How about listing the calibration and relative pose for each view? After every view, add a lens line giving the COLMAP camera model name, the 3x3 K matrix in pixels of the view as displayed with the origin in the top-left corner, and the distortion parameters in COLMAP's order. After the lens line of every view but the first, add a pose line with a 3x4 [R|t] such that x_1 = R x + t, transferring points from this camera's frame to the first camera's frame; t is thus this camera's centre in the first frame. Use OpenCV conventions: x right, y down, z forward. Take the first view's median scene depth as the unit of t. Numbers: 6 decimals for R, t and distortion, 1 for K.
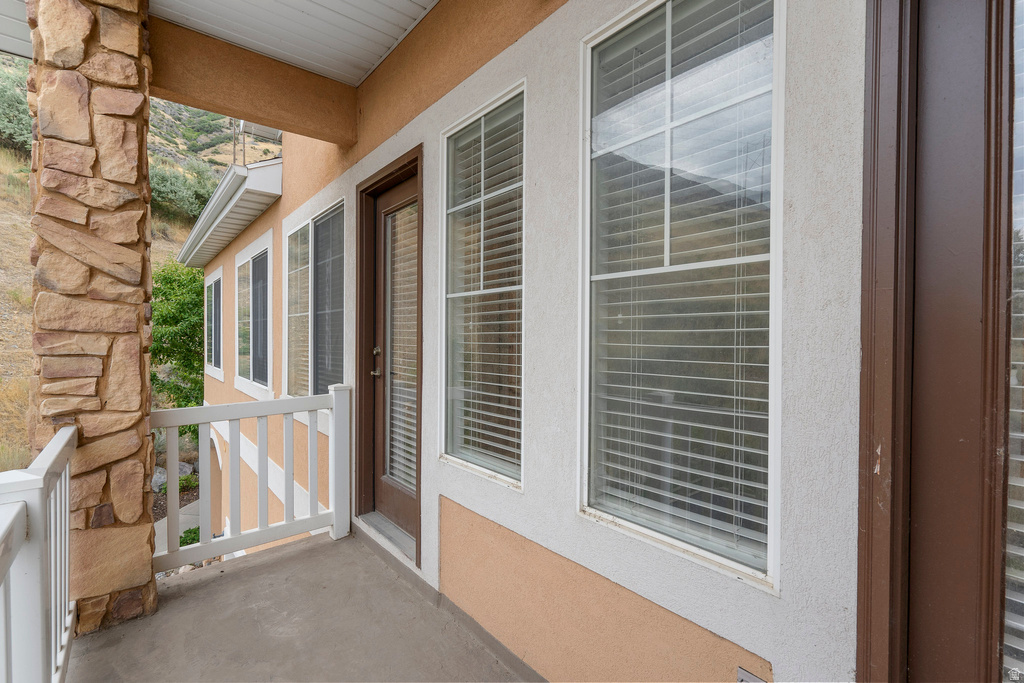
lens RADIAL K [[464.6, 0, 509.5], [0, 464.6, 343.3], [0, 0, 1]] dist [0.001657, 0.000817]
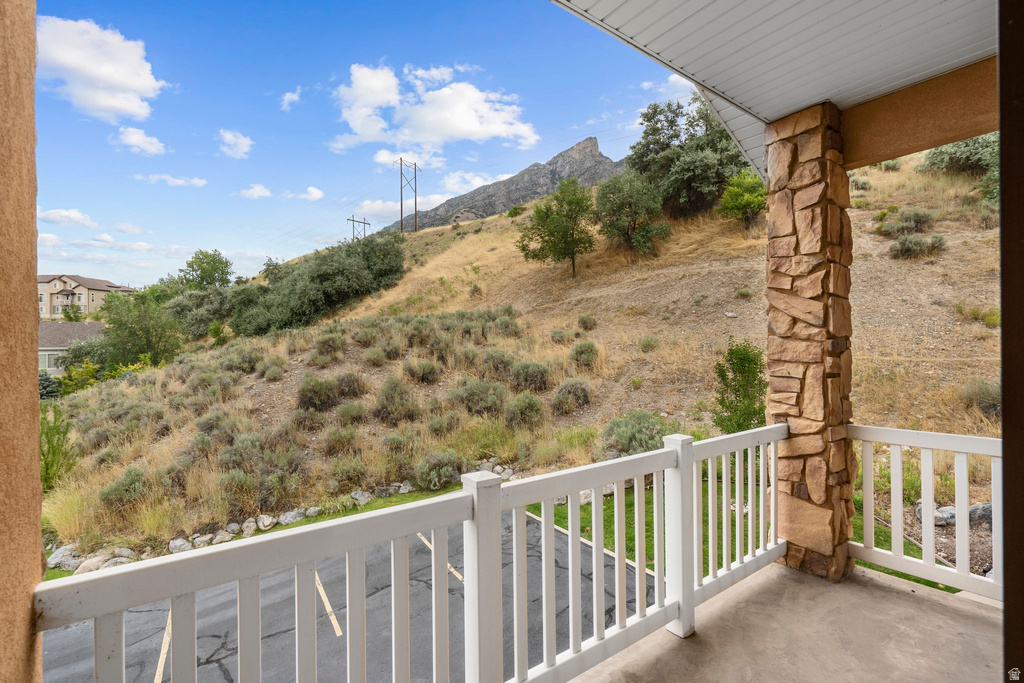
lens RADIAL K [[464.6, 0, 509.5], [0, 464.6, 343.3], [0, 0, 1]] dist [0.001657, 0.000817]
pose [[-0.078533, -0.003569, -0.996905, 0.617407], [-0.003969, 0.999987, -0.003268, -0.072454], [0.996904, 0.003700, -0.078546, 0.220951]]
